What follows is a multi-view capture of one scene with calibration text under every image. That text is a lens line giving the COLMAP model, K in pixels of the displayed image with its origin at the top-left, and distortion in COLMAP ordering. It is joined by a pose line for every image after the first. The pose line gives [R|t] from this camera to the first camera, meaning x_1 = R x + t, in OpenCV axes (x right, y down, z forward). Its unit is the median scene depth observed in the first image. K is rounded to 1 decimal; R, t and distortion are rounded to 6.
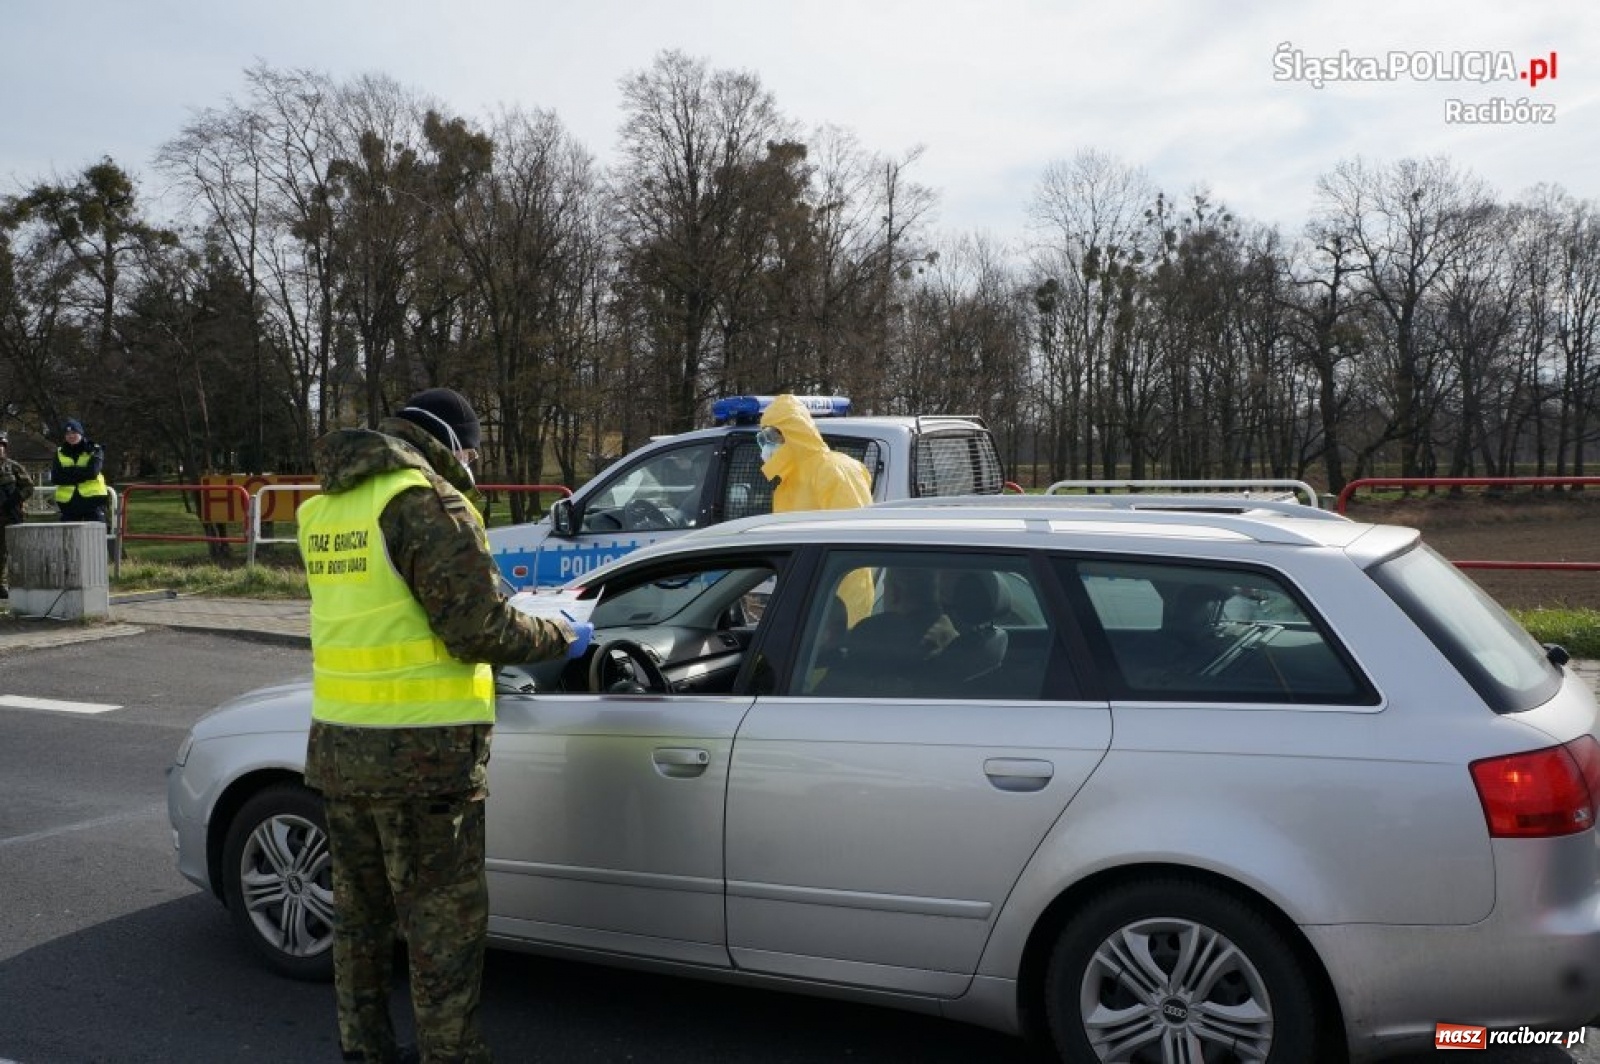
lens RADIAL K [[1478.7, 0, 813.3], [0, 1478.7, 554.8], [0, 0, 1]] dist [-0.084080, 0.140735]
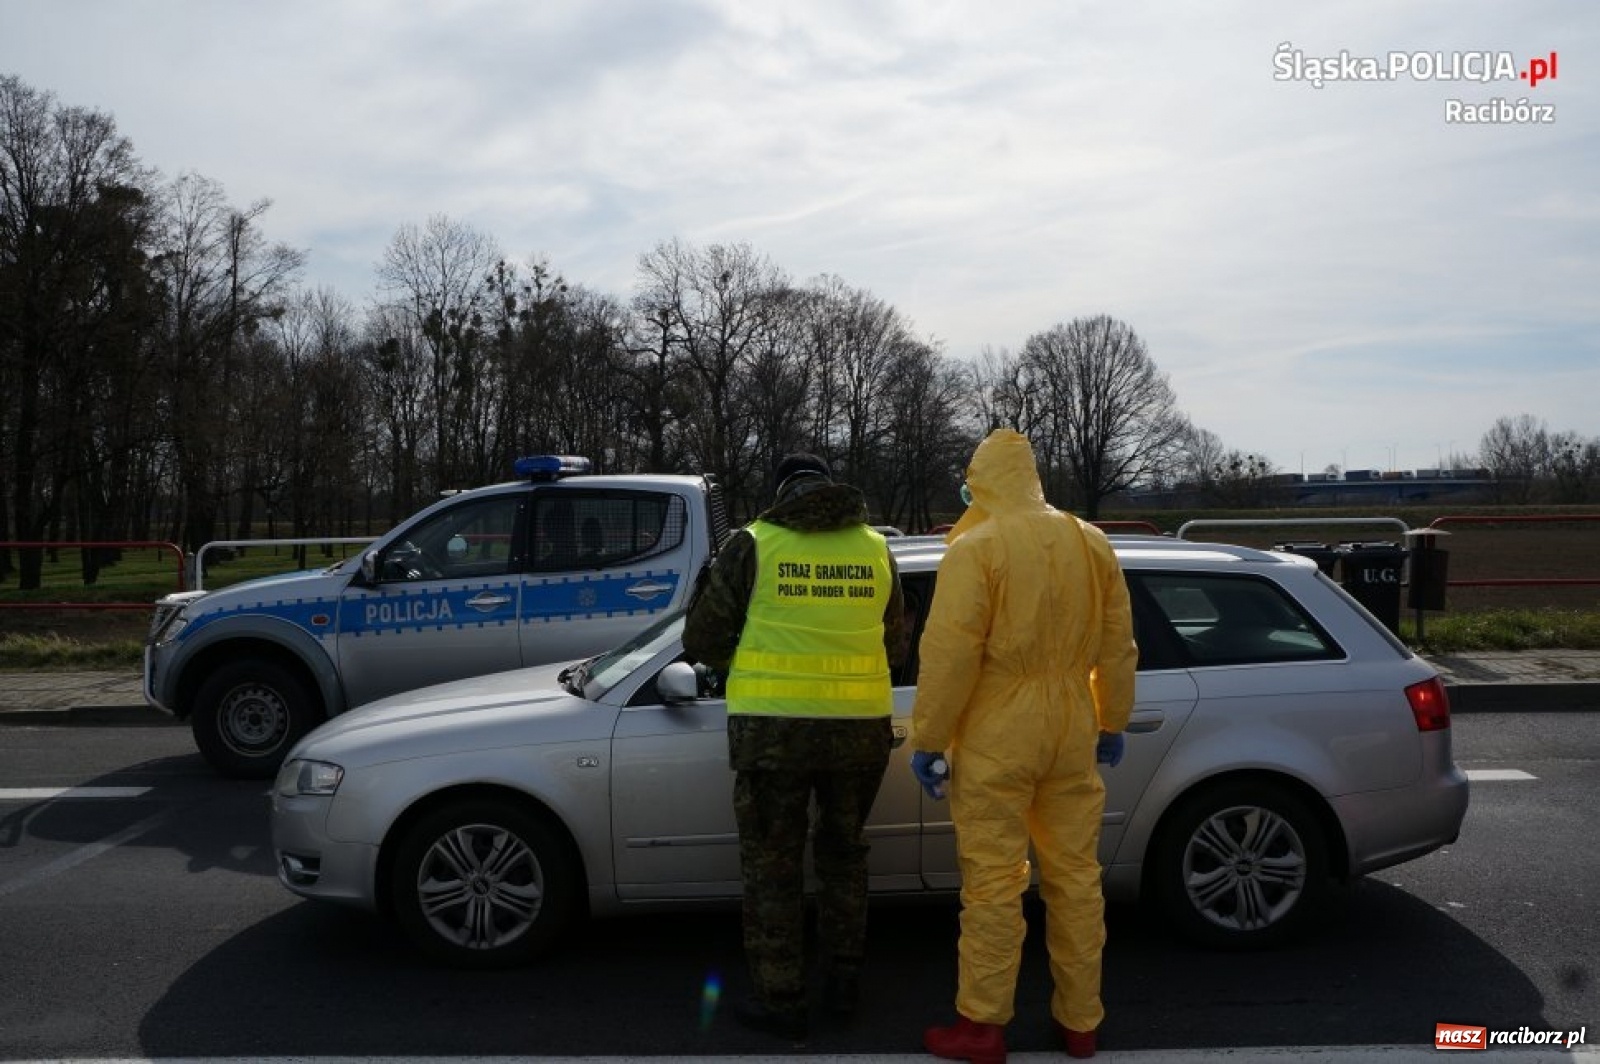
lens RADIAL K [[1432.8, 0, 799.4], [0, 1432.8, 558.6], [0, 0, 1]] dist [-0.103071, 0.123632]
pose [[0.900448, -0.019765, 0.434514, -0.137573], [0.034432, 0.999071, -0.025908, 0.002208], [-0.433598, 0.038290, 0.900292, -0.023504]]
